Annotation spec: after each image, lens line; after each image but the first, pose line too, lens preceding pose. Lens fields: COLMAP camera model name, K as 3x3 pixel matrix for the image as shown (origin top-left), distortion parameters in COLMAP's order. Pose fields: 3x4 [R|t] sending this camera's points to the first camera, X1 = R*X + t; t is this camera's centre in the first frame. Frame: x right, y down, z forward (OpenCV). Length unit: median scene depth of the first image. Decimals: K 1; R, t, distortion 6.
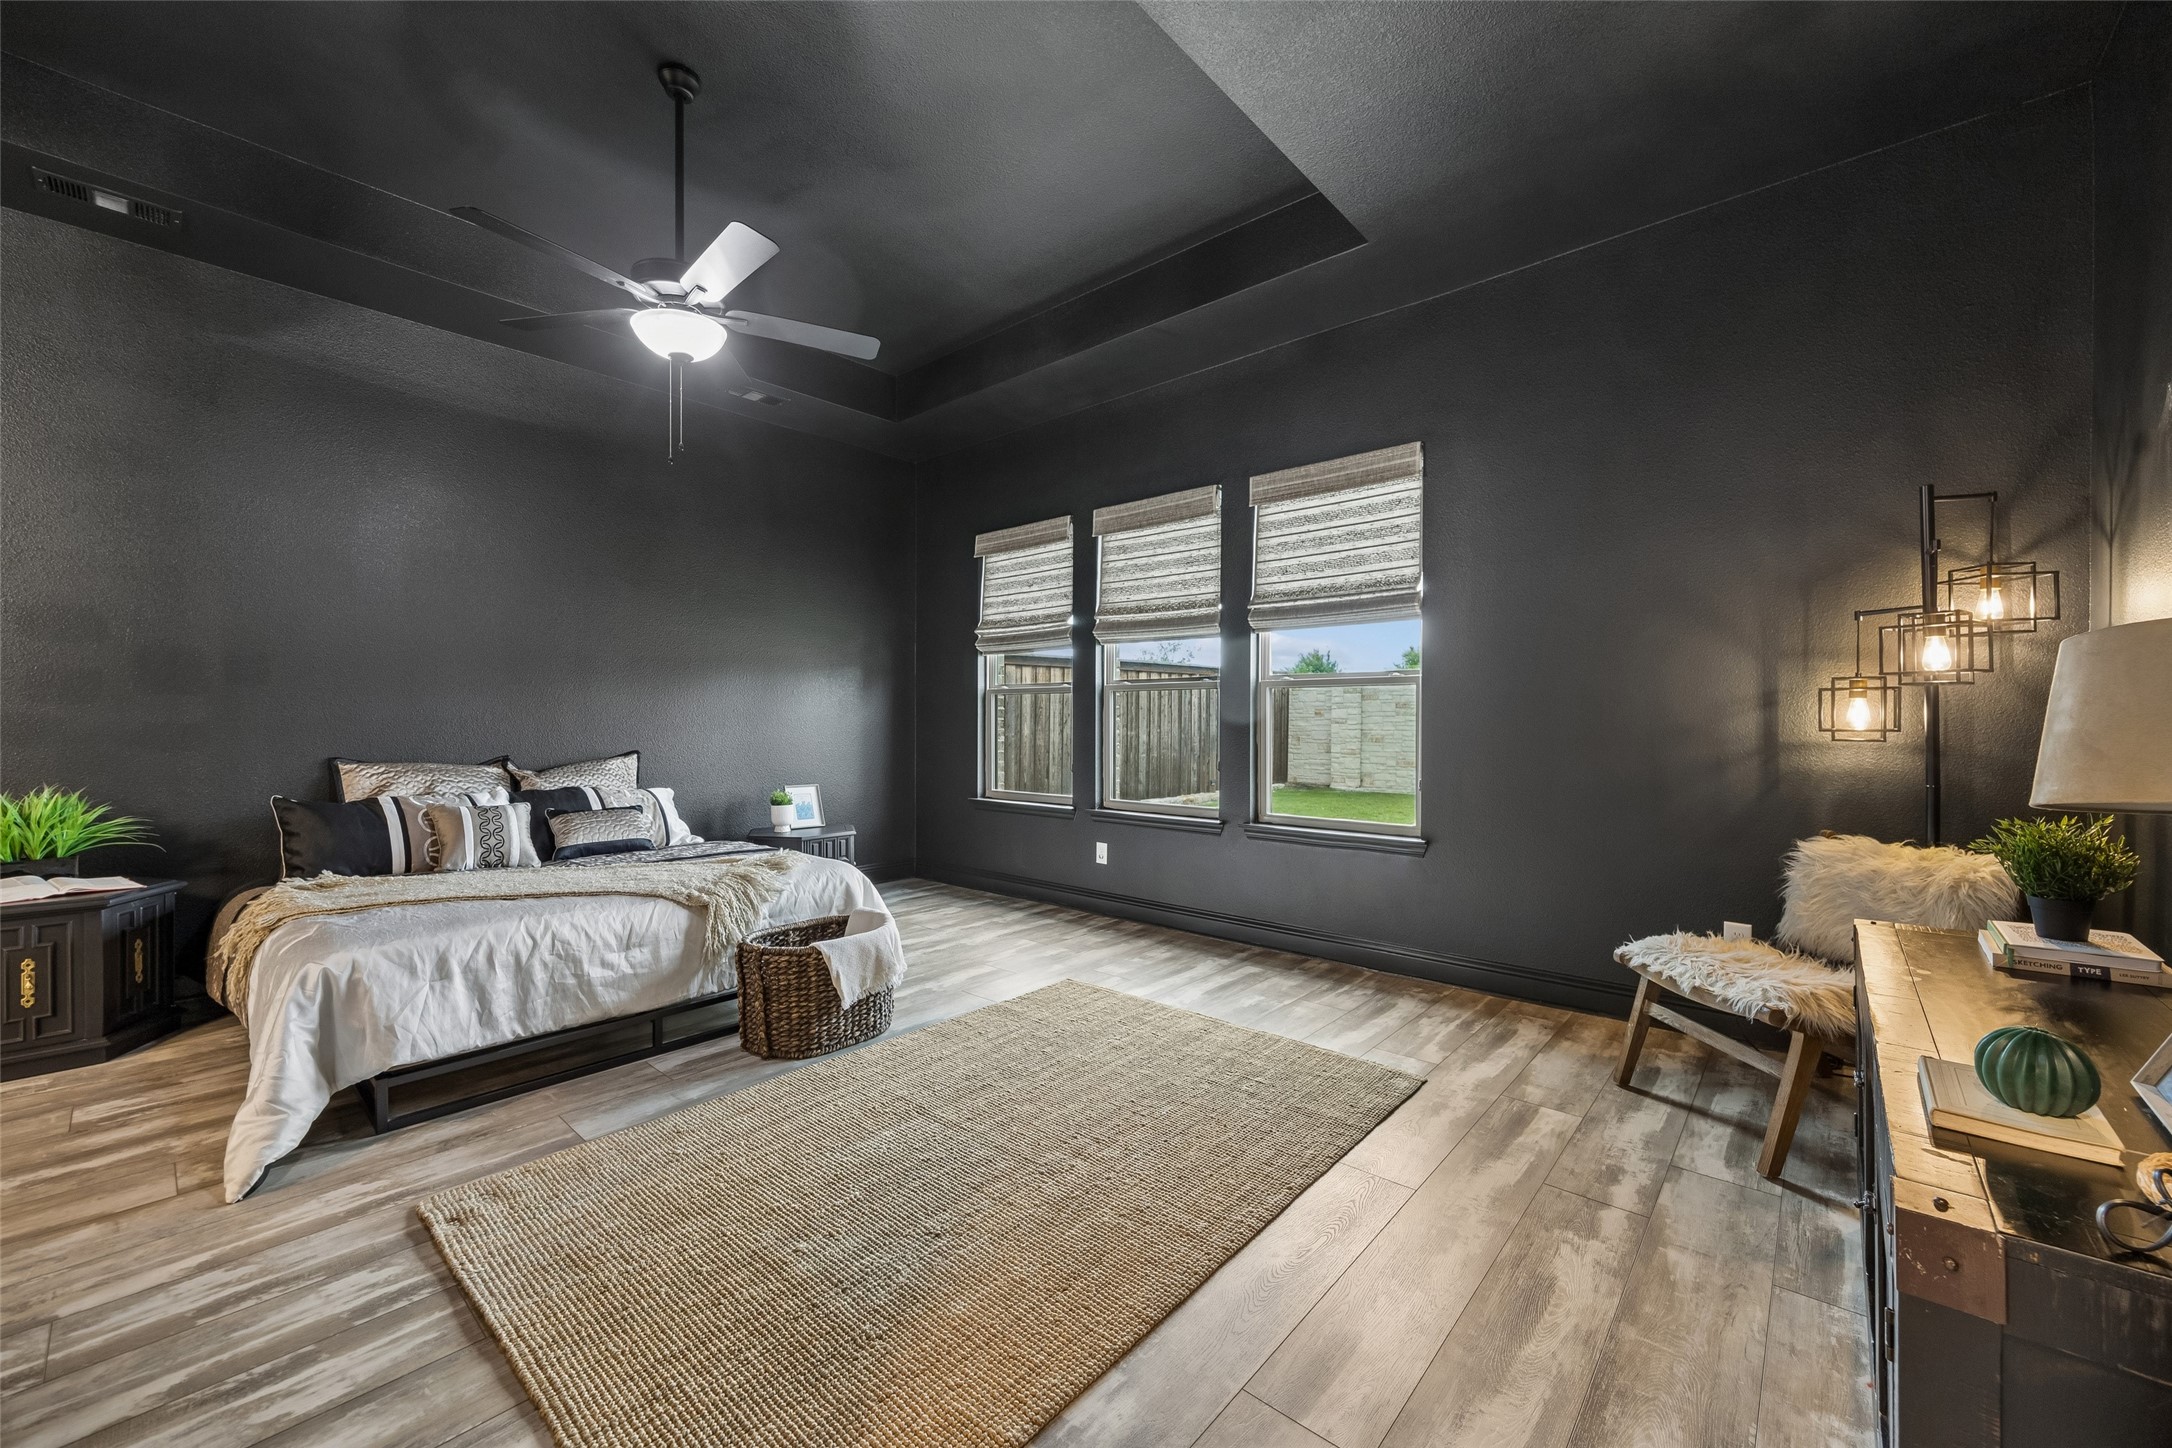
lens RADIAL K [[835.2, 0, 1085.4], [0, 835.2, 716.3], [0, 0, 1]] dist [-0.000074, -0.000951]
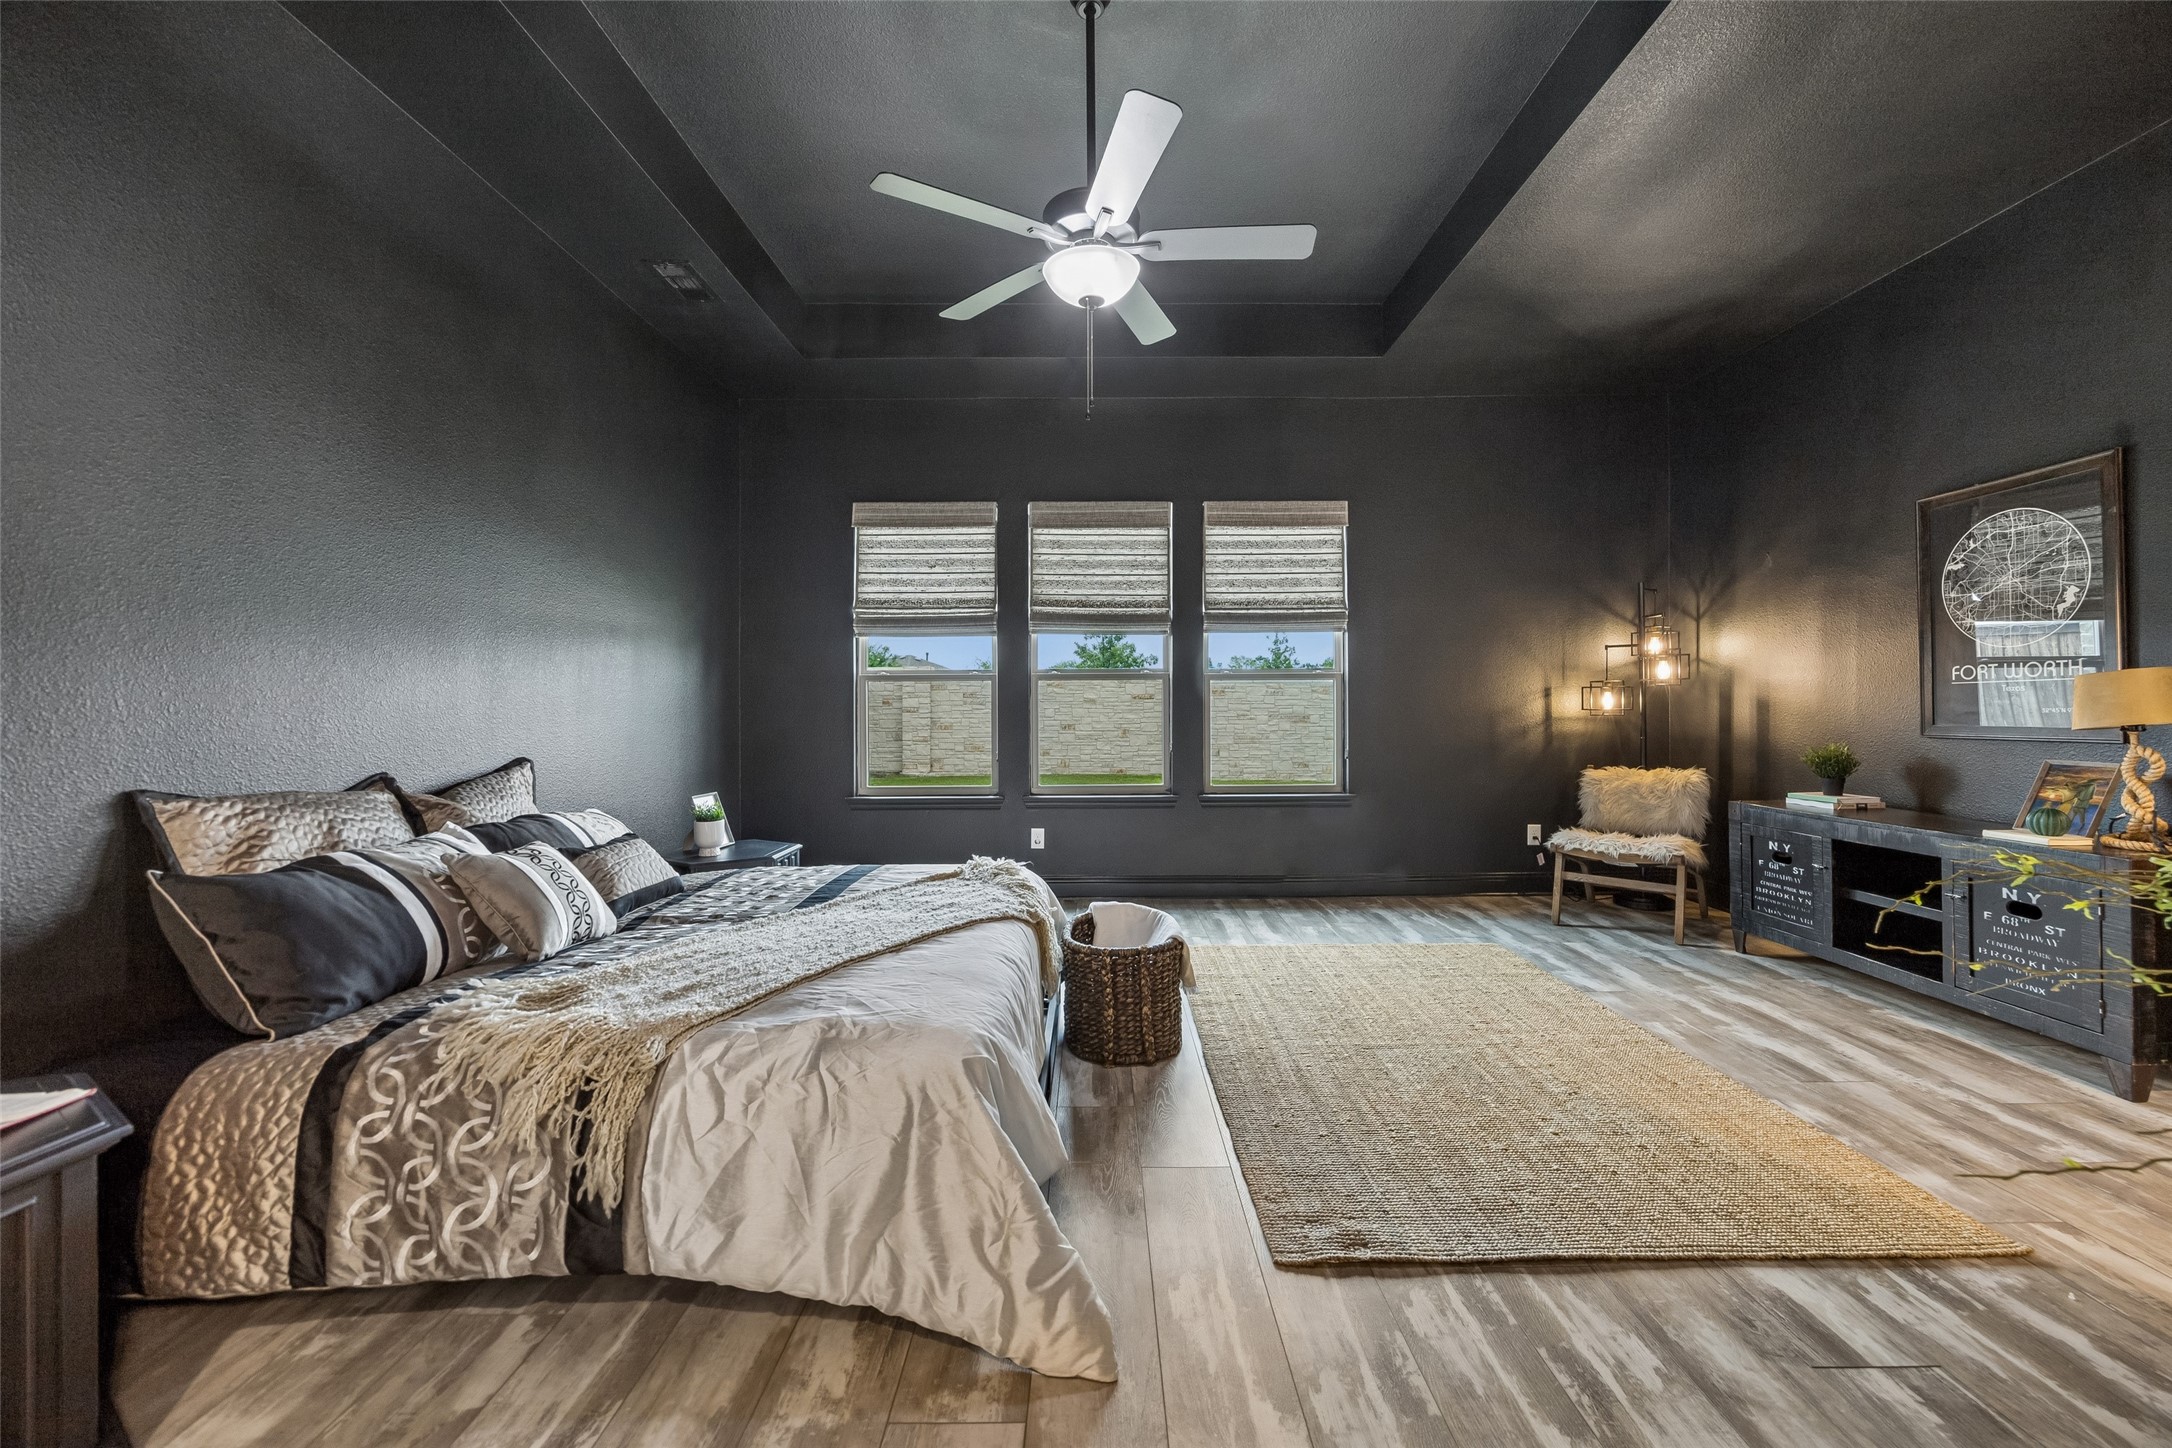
lens RADIAL K [[835.2, 0, 1089.6], [0, 835.2, 708.4], [0, 0, 1]] dist [-0.000074, -0.000951]
pose [[0.753220, -0.006923, 0.657732, -0.694251], [0.005337, 0.999976, 0.004413, 0.000191], [-0.657747, 0.000186, 0.753239, 0.216765]]
